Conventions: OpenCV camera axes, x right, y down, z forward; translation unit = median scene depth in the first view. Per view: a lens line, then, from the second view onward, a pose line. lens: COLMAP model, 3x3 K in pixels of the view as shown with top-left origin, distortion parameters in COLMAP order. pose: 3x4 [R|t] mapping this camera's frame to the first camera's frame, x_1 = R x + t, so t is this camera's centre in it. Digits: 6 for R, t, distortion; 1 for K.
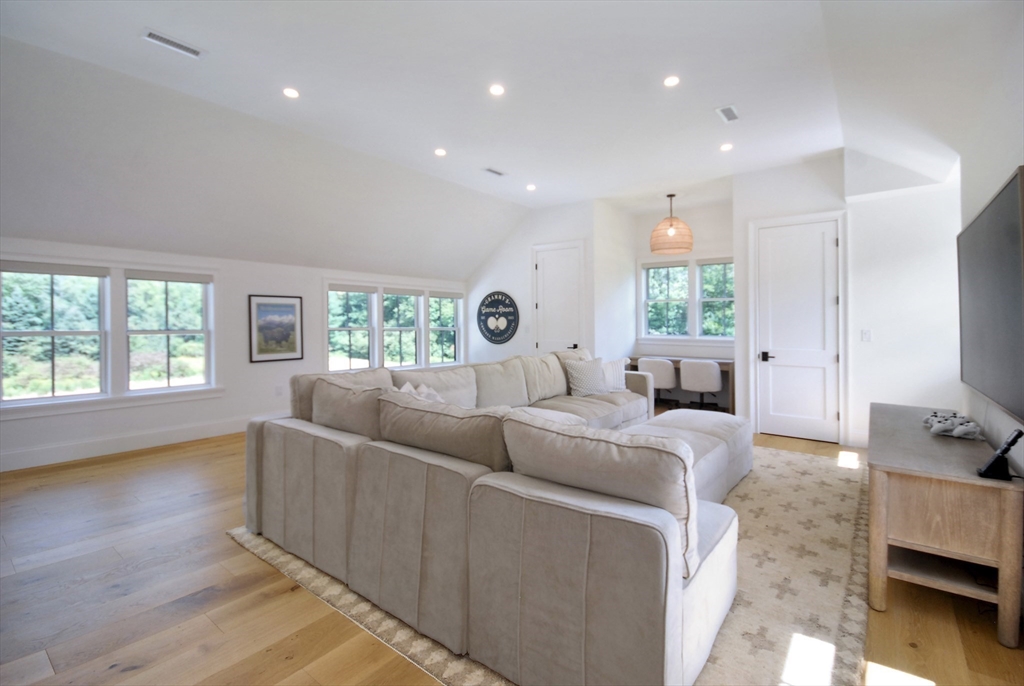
lens RADIAL K [[471.1, 0, 533.4], [0, 471.1, 321.6], [0, 0, 1]] dist [-0.001187, -0.000044]
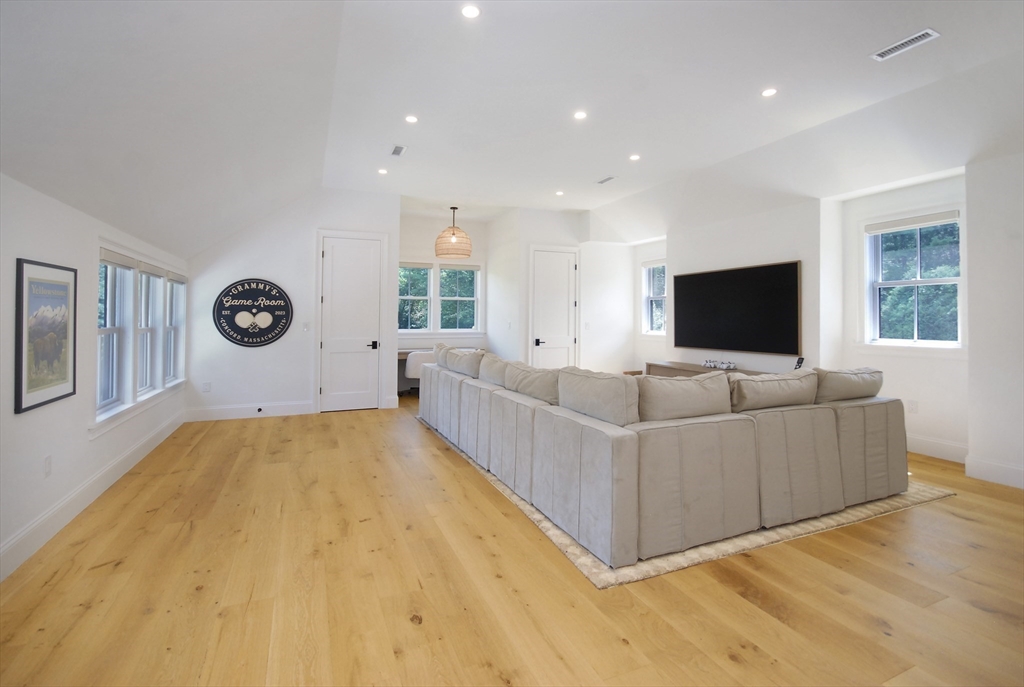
lens RADIAL K [[455.1, 0, 507.9], [0, 455.1, 311.7], [0, 0, 1]] dist [-0.000209, 0.000053]
pose [[0.511308, 0.009078, 0.859350, -0.532030], [0.000223, 0.999943, -0.010696, -0.001940], [-0.859398, 0.005660, 0.511277, 0.283605]]
